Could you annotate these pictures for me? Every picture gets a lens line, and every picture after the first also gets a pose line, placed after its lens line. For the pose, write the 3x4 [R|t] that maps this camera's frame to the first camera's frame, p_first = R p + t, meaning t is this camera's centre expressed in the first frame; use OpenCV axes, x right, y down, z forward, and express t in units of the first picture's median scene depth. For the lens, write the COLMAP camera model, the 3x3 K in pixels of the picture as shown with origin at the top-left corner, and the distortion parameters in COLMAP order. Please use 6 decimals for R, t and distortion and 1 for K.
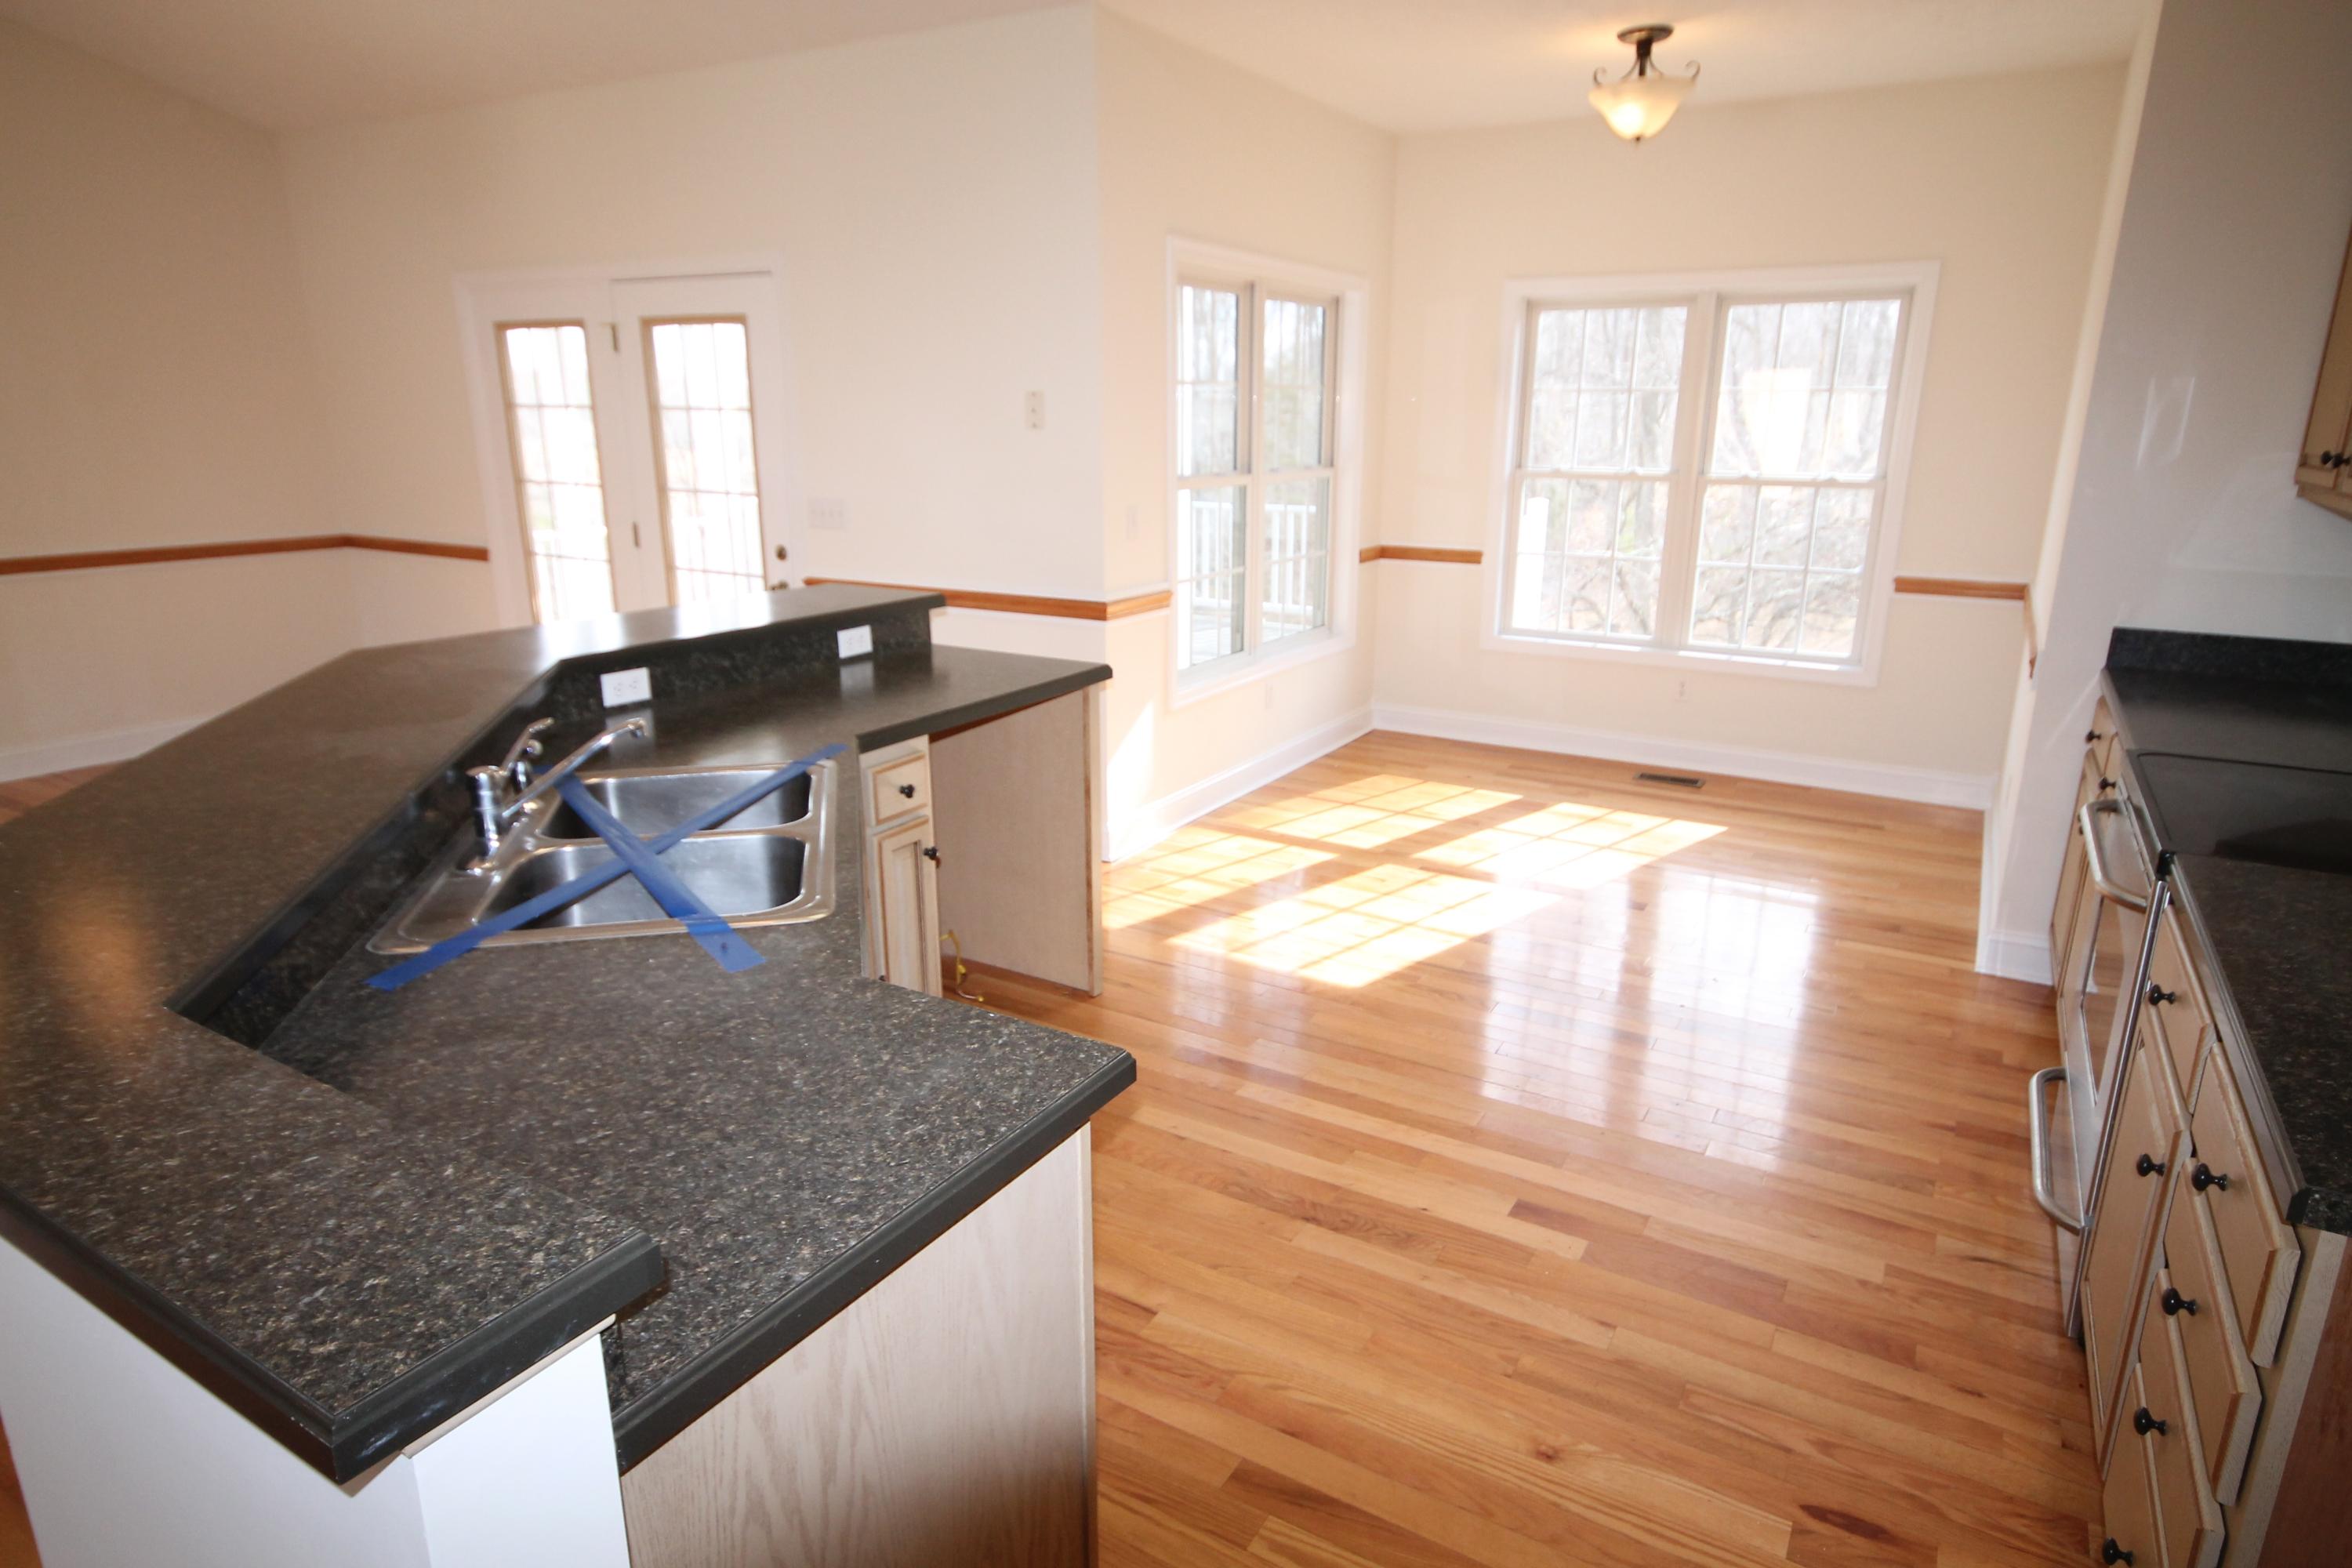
lens RADIAL K [[1311.4, 0, 1176.0], [0, 1311.4, 784.0], [0, 0, 1]] dist [-0.001344, 0.000861]
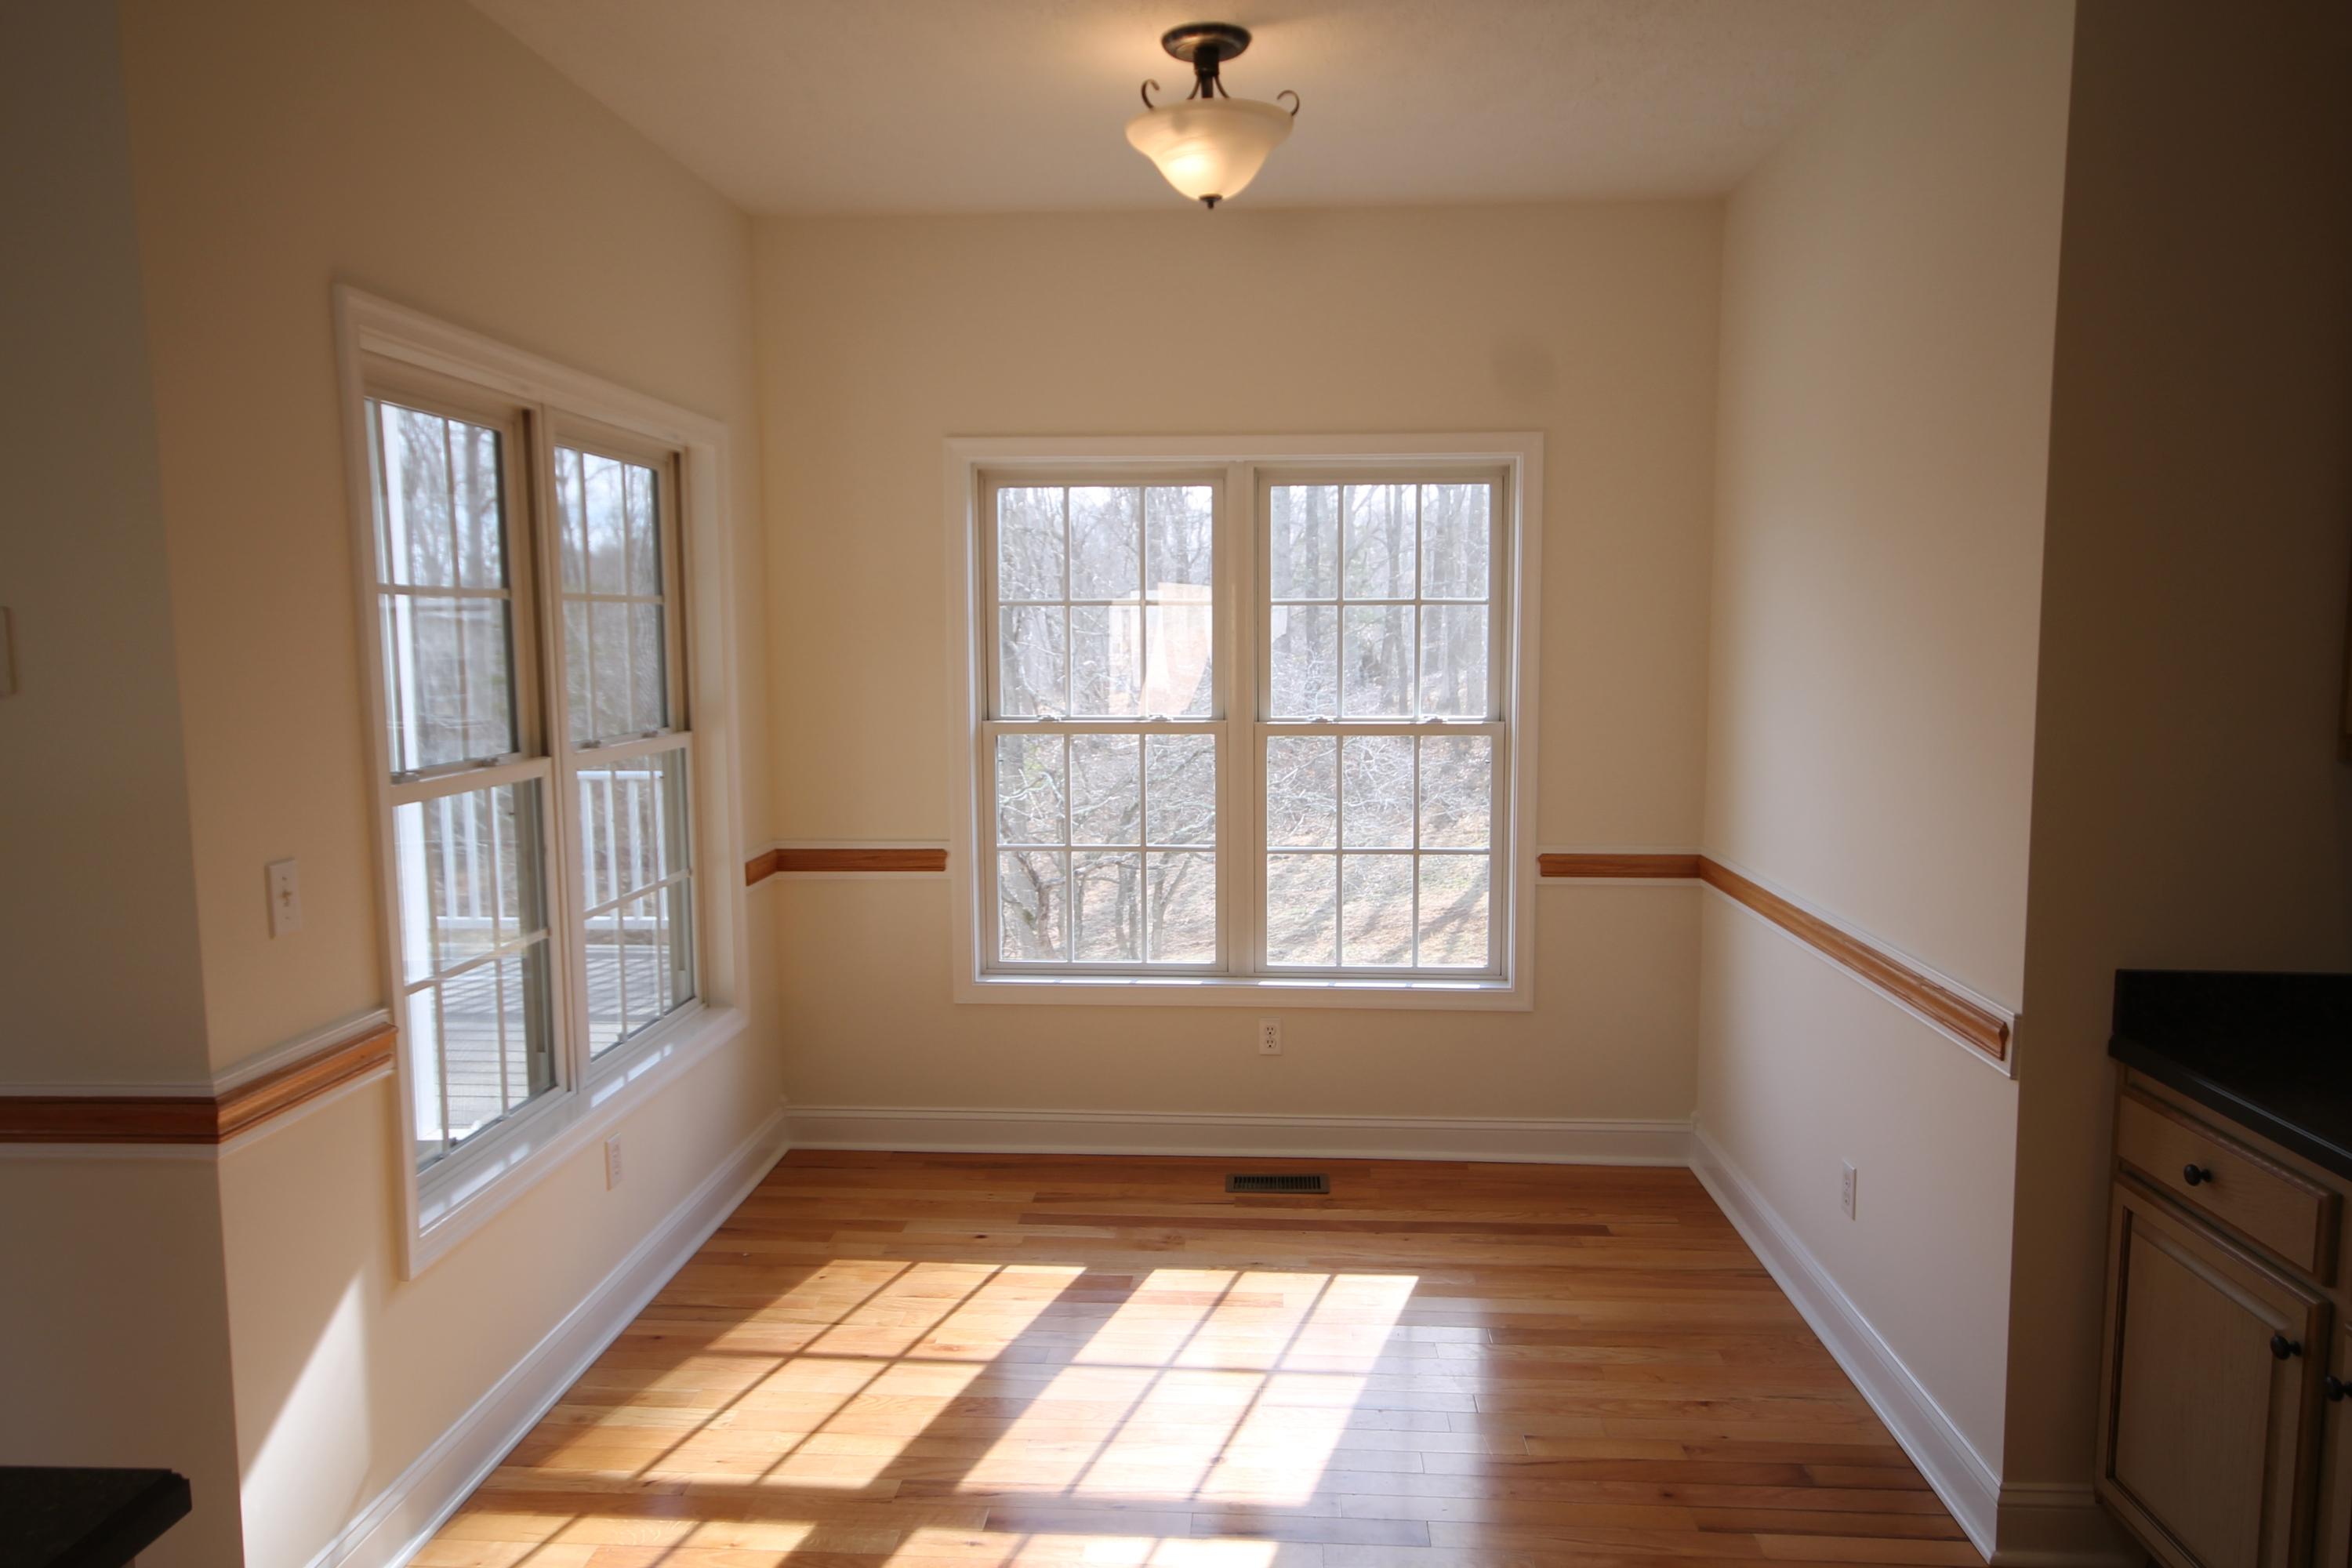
lens RADIAL K [[1516.8, 0, 1186.5], [0, 1516.8, 774.4], [0, 0, 1]] dist [-0.002270, 0.000384]
pose [[0.885116, -0.054305, 0.462192, 0.002158], [0.135438, 0.980237, -0.144197, -0.107406], [-0.445227, 0.190229, 0.874978, 0.356860]]
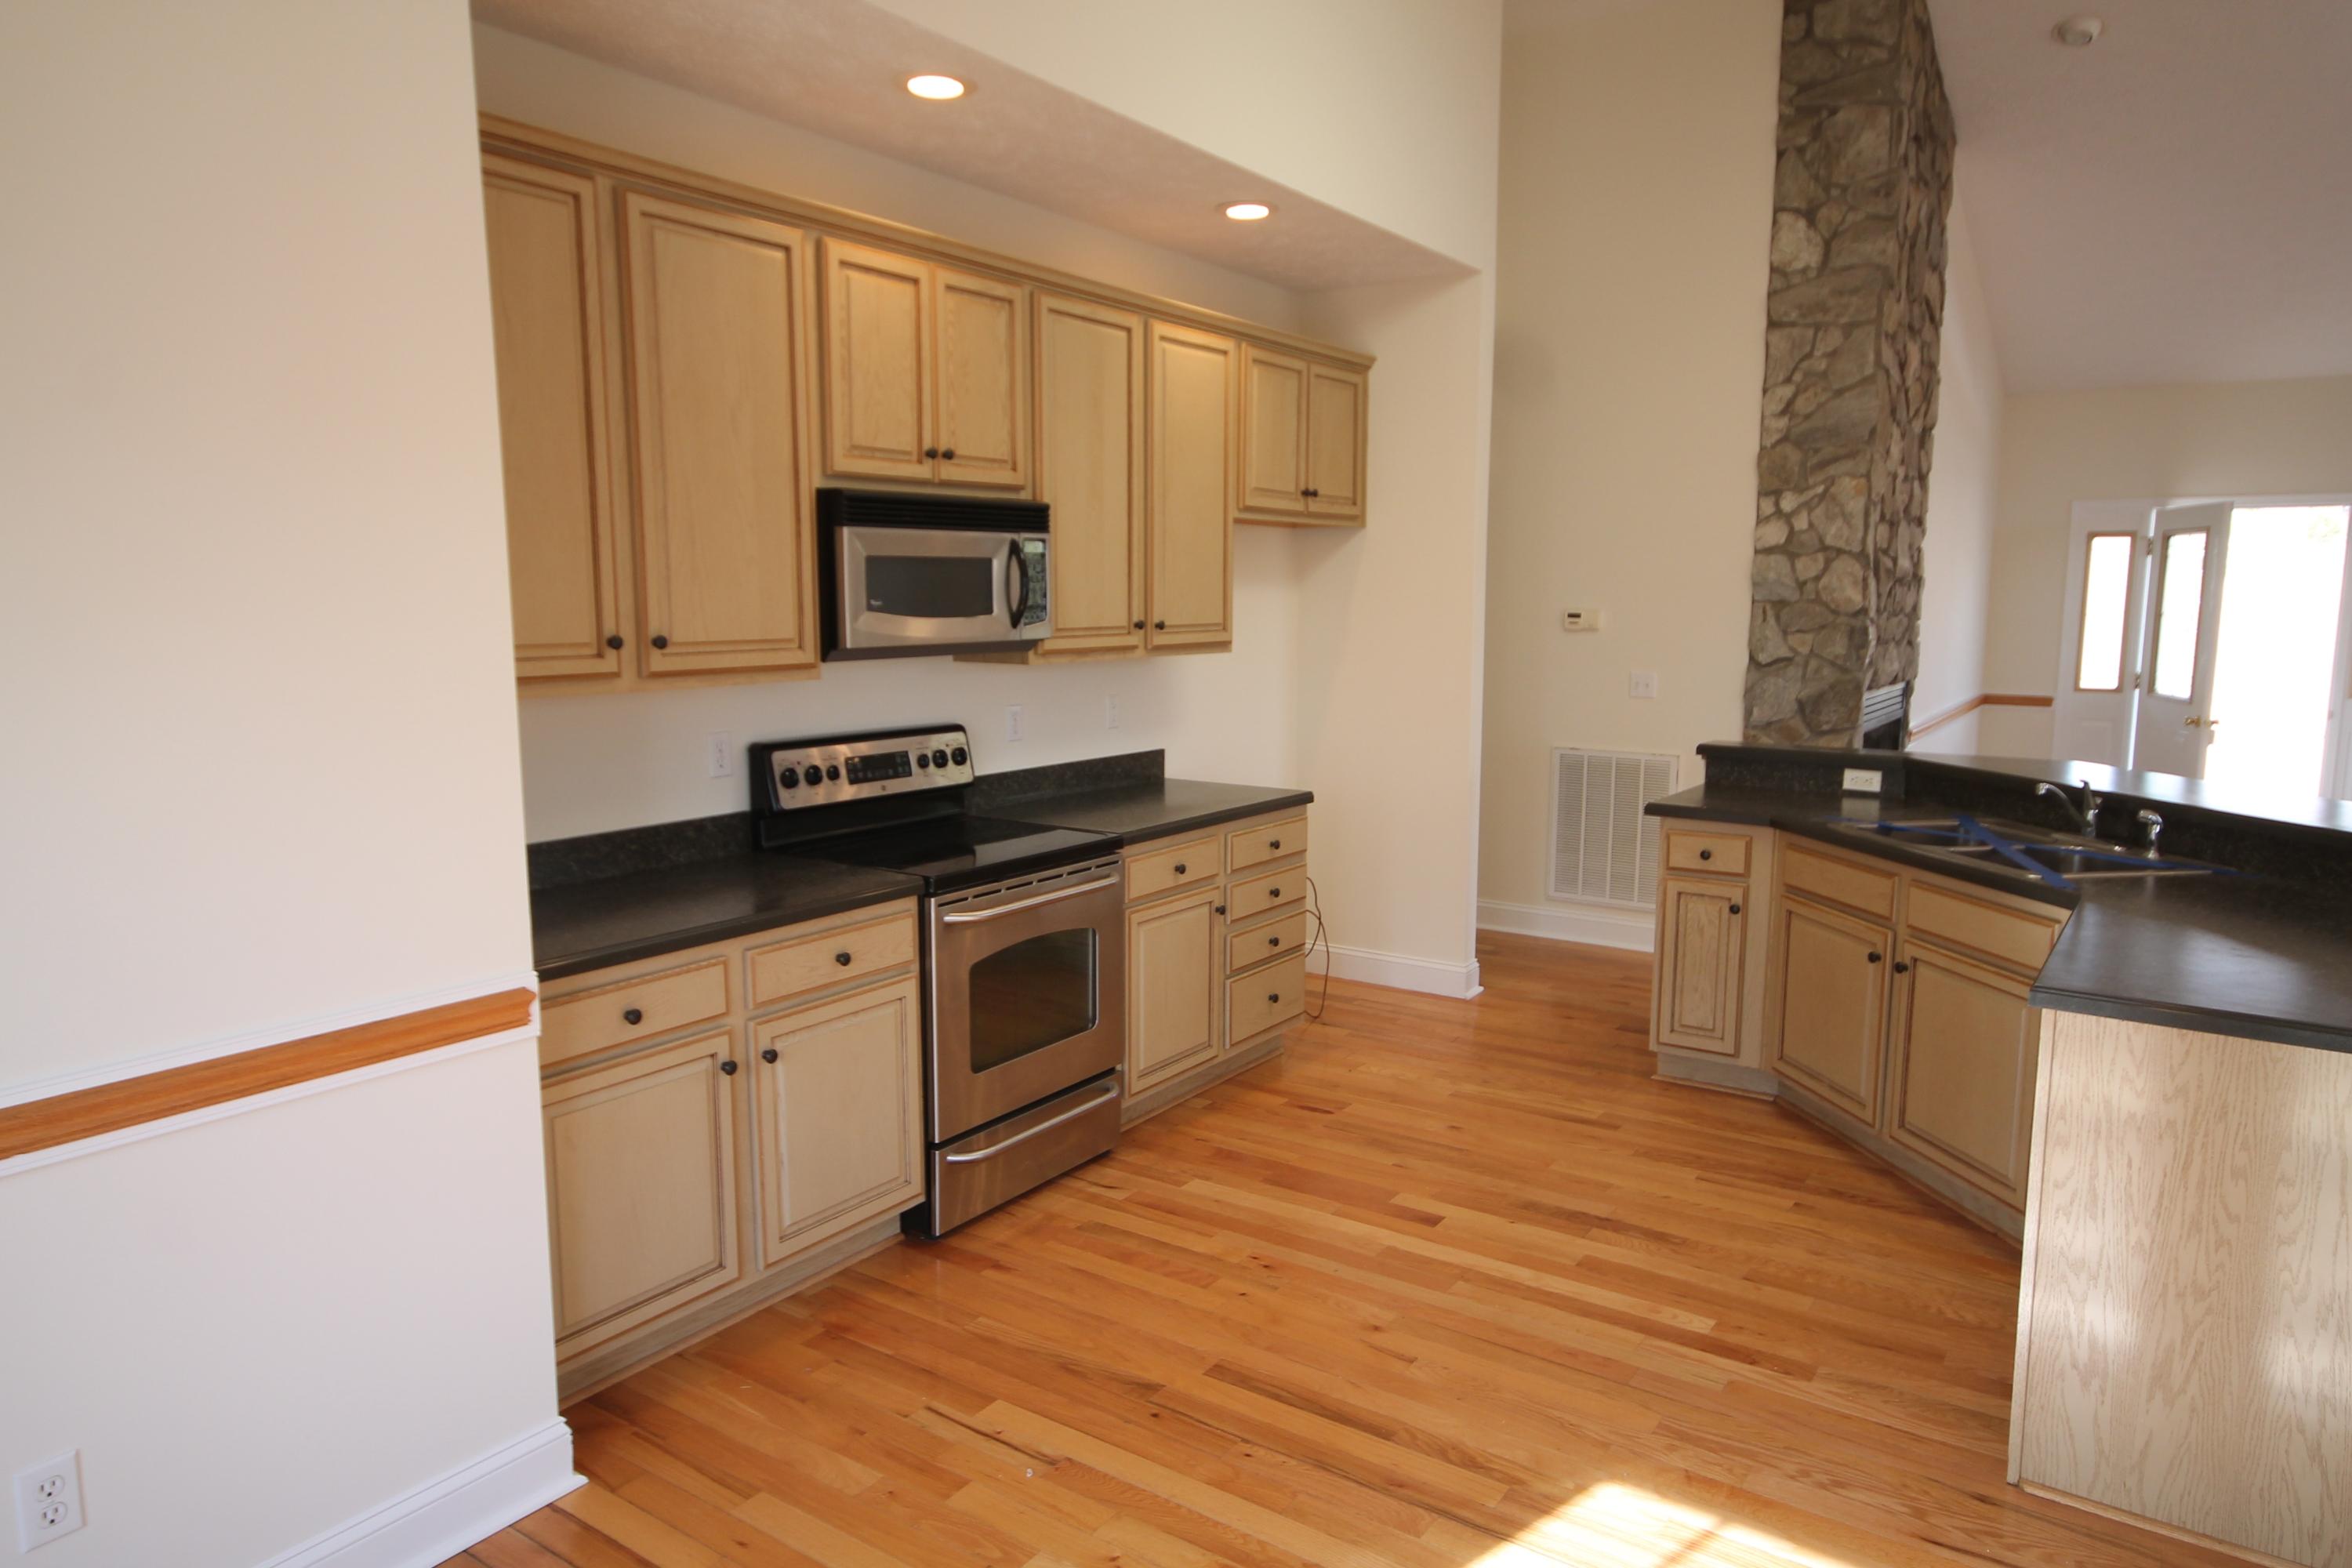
lens RADIAL K [[1516.8, 0, 1186.5], [0, 1516.8, 774.4], [0, 0, 1]] dist [-0.002270, 0.000384]
pose [[-0.998737, -0.010238, 0.049193, 0.212665], [0.009528, 0.922675, 0.385460, -0.306630], [-0.049335, 0.385442, -0.921412, 1.070179]]
